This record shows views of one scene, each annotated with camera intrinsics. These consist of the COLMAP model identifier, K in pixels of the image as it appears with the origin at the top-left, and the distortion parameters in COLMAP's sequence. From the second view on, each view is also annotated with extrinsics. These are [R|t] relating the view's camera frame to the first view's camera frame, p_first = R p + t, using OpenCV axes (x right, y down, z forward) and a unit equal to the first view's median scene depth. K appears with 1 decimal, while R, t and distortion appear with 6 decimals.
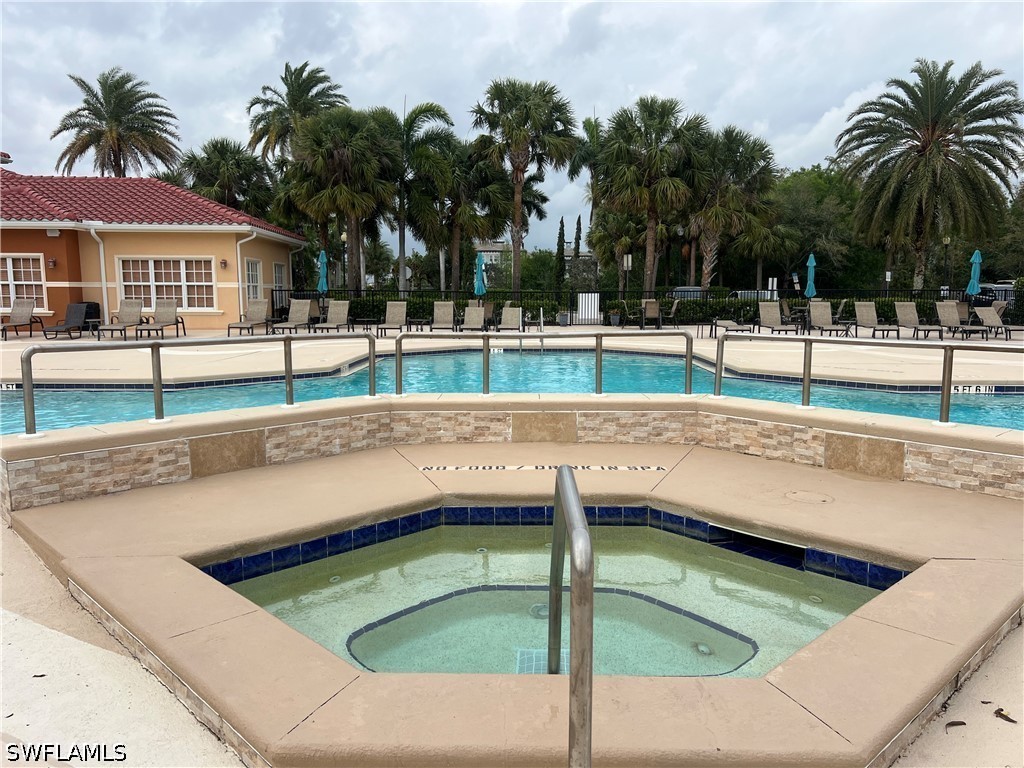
lens RADIAL K [[774.4, 0, 512.0], [0, 774.4, 384.0], [0, 0, 1]] dist [-0.002303, -0.003962]
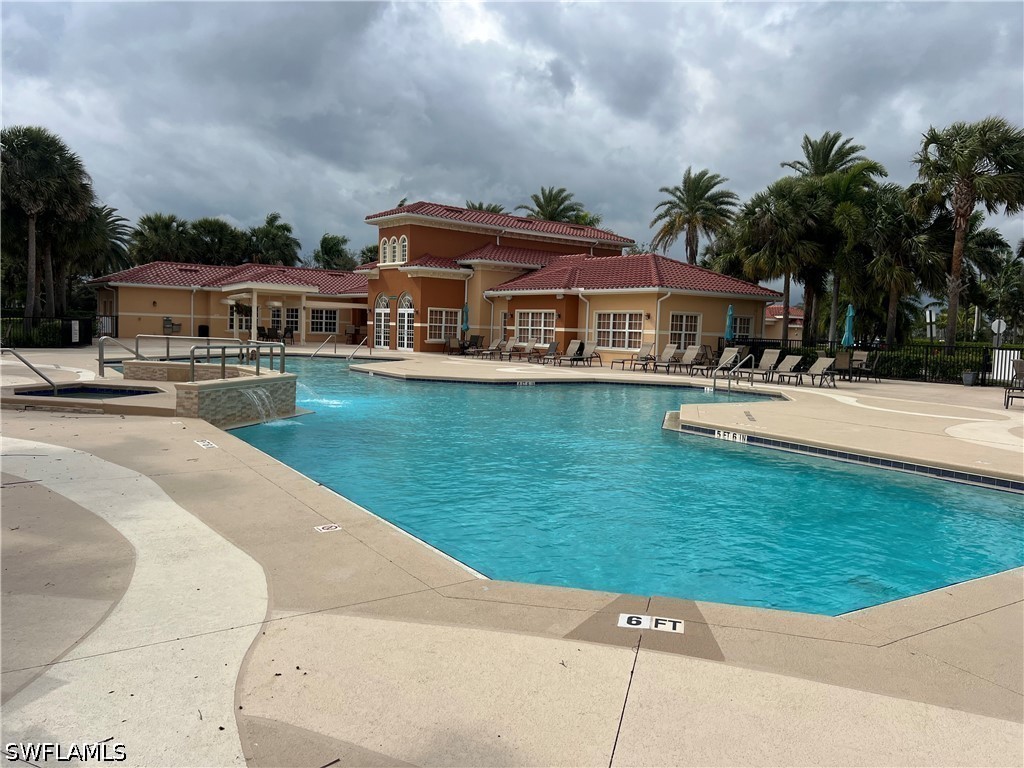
lens RADIAL K [[774.4, 0, 512.0], [0, 774.4, 384.0], [0, 0, 1]] dist [-0.002303, -0.003962]
pose [[0.522138, 0.073350, -0.849701, 0.664467], [-0.134565, 0.990901, 0.002849, -0.012838], [0.842178, 0.112853, 0.527257, 0.117359]]
